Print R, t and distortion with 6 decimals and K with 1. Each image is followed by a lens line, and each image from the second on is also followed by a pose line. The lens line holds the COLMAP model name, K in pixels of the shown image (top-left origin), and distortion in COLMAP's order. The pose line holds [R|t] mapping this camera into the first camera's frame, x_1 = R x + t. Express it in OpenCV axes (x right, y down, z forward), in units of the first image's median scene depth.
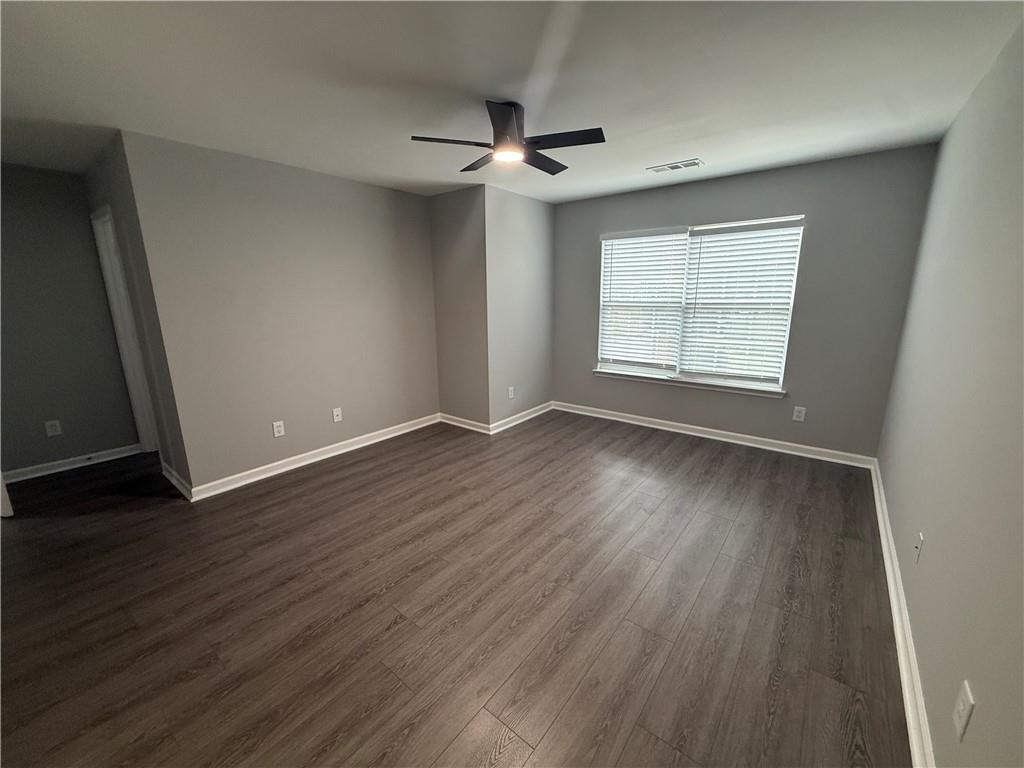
lens RADIAL K [[408.4, 0, 510.1], [0, 408.4, 385.3], [0, 0, 1]] dist [-0.002114, 0.001370]
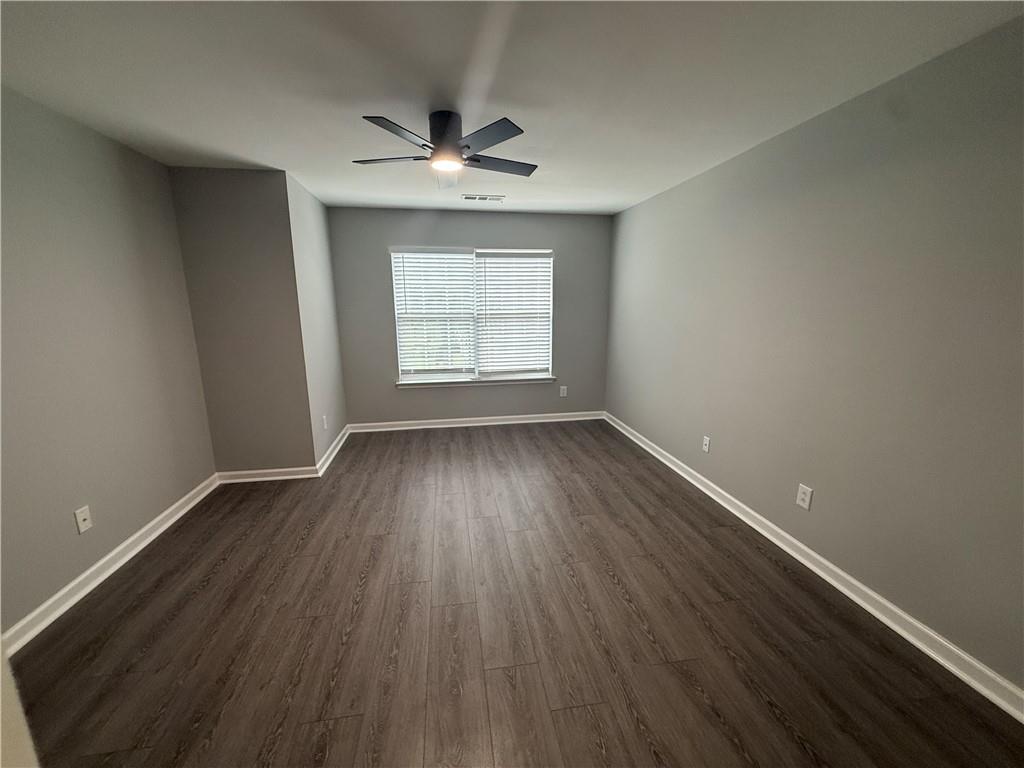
lens RADIAL K [[408.4, 0, 509.0], [0, 408.4, 384.7], [0, 0, 1]] dist [-0.002114, 0.001370]
pose [[0.672176, -0.141457, 0.726753, -0.397287], [0.161545, 0.985950, 0.042494, -0.038809], [-0.722553, 0.088840, 0.685584, 0.162241]]
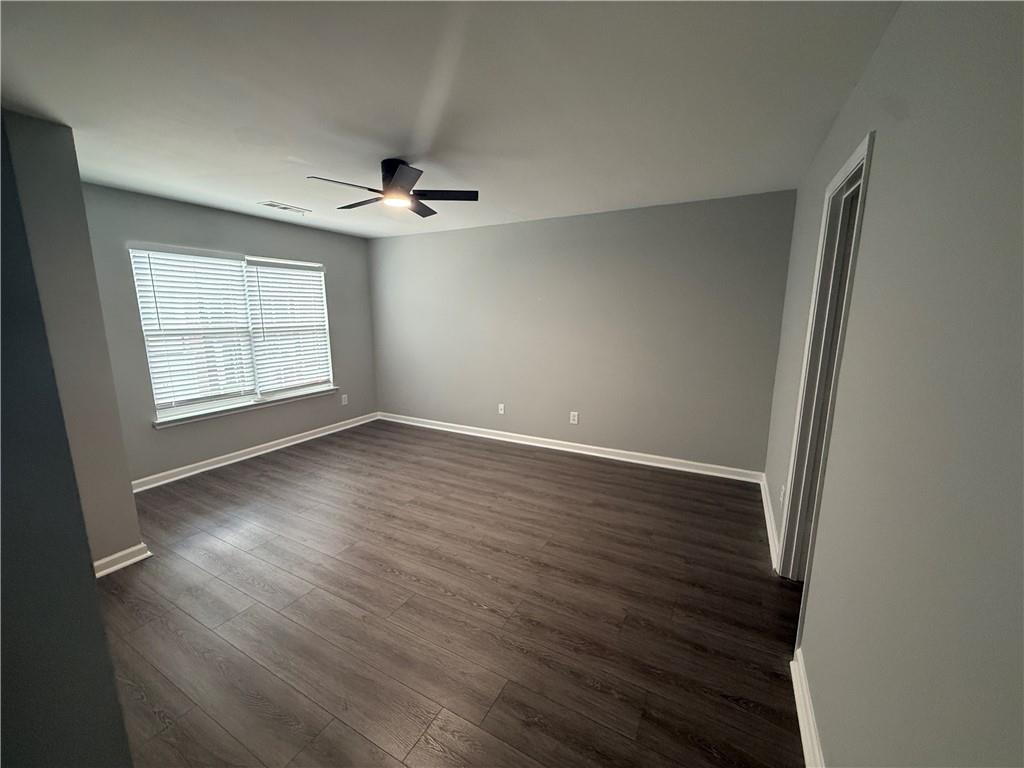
lens RADIAL K [[408.4, 0, 507.3], [0, 408.4, 384.6], [0, 0, 1]] dist [-0.002114, 0.001370]
pose [[-0.168280, -0.163515, 0.972083, -0.738126], [0.220476, 0.954919, 0.198796, -0.132627], [-0.960766, 0.247775, -0.124643, 0.565435]]
